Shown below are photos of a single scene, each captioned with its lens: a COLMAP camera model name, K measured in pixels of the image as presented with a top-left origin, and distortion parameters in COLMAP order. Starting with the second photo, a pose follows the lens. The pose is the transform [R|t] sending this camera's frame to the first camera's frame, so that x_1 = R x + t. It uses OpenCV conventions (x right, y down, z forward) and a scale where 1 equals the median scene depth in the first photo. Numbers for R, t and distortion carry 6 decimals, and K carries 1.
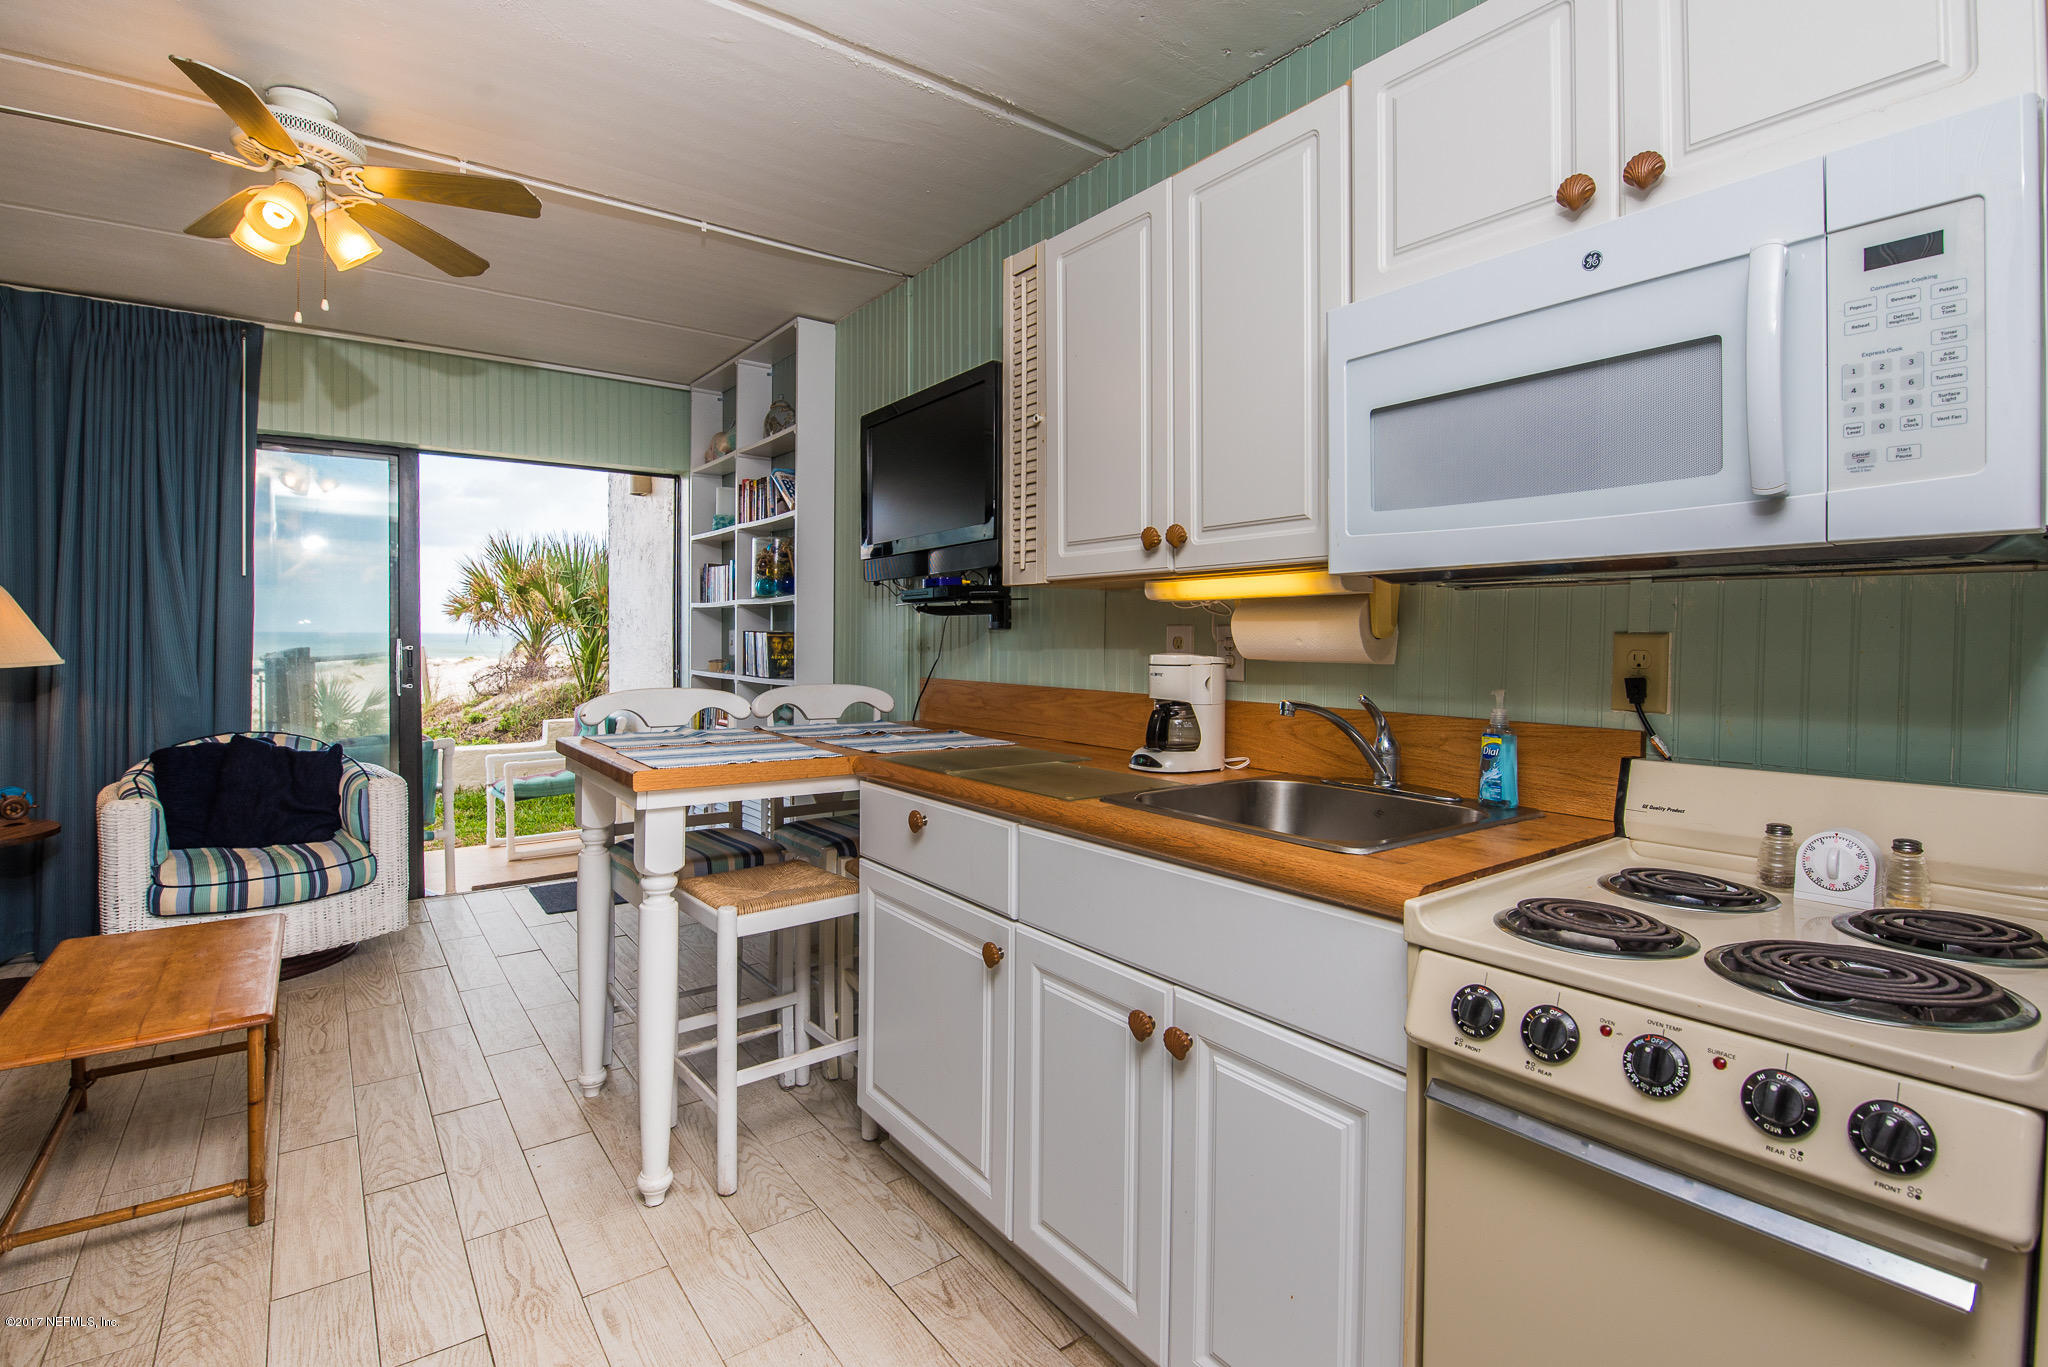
lens RADIAL K [[951.7, 0, 984.2], [0, 951.7, 649.0], [0, 0, 1]] dist [0.000282, -0.012994]
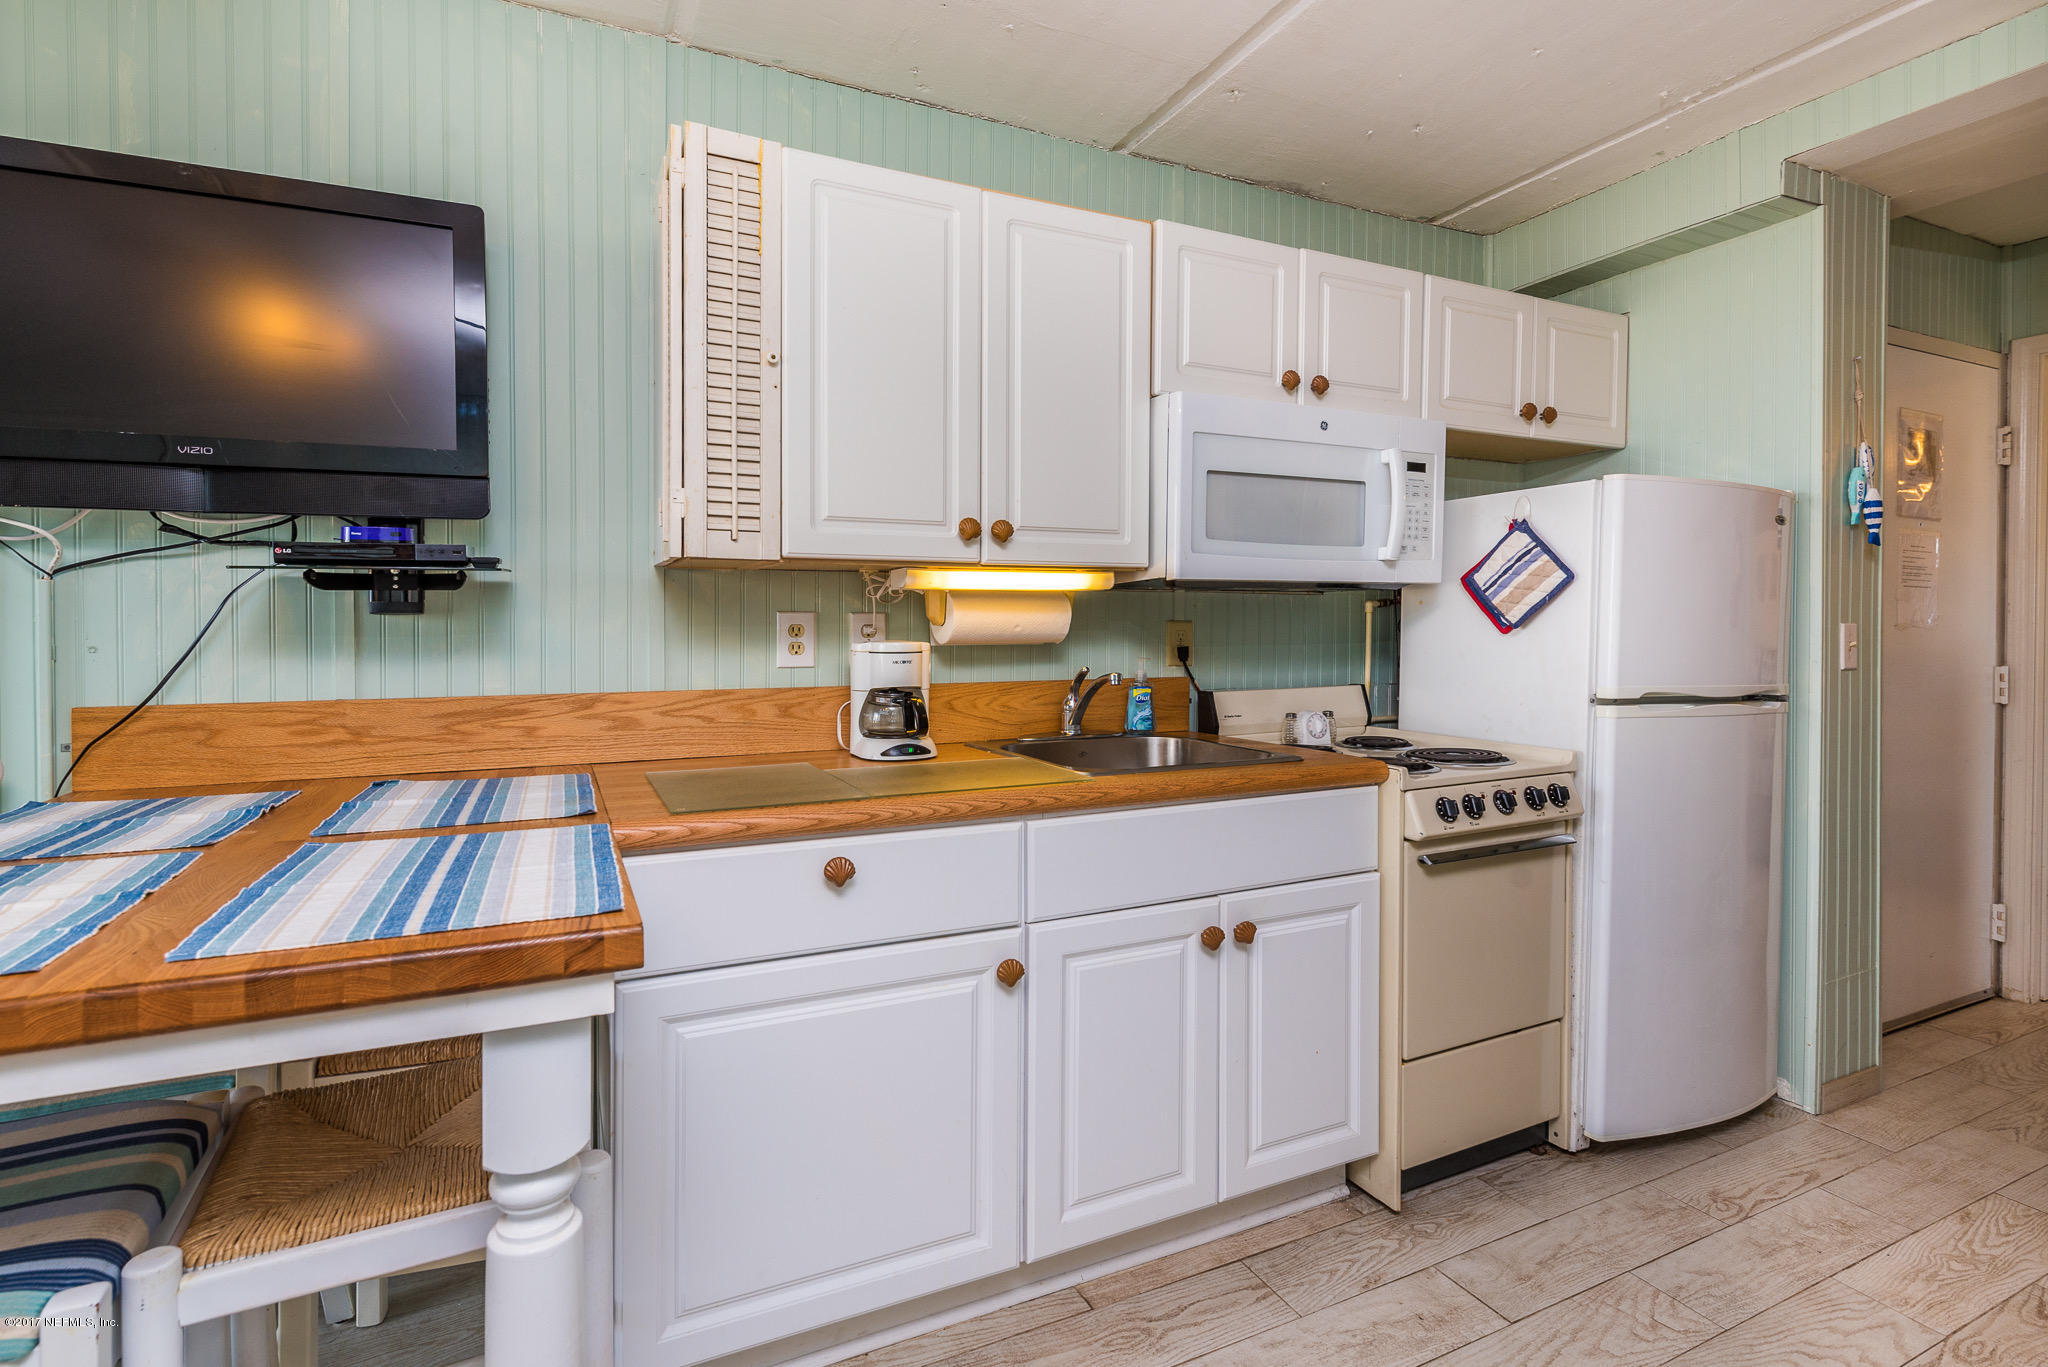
lens RADIAL K [[892.7, 0, 1030.3], [0, 892.7, 638.0], [0, 0, 1]] dist [-0.000914, -0.000200]
pose [[0.204756, -0.017290, 0.978660, -0.451323], [0.015058, 0.999781, 0.014513, -0.006291], [-0.978697, 0.011765, 0.204972, 0.441325]]
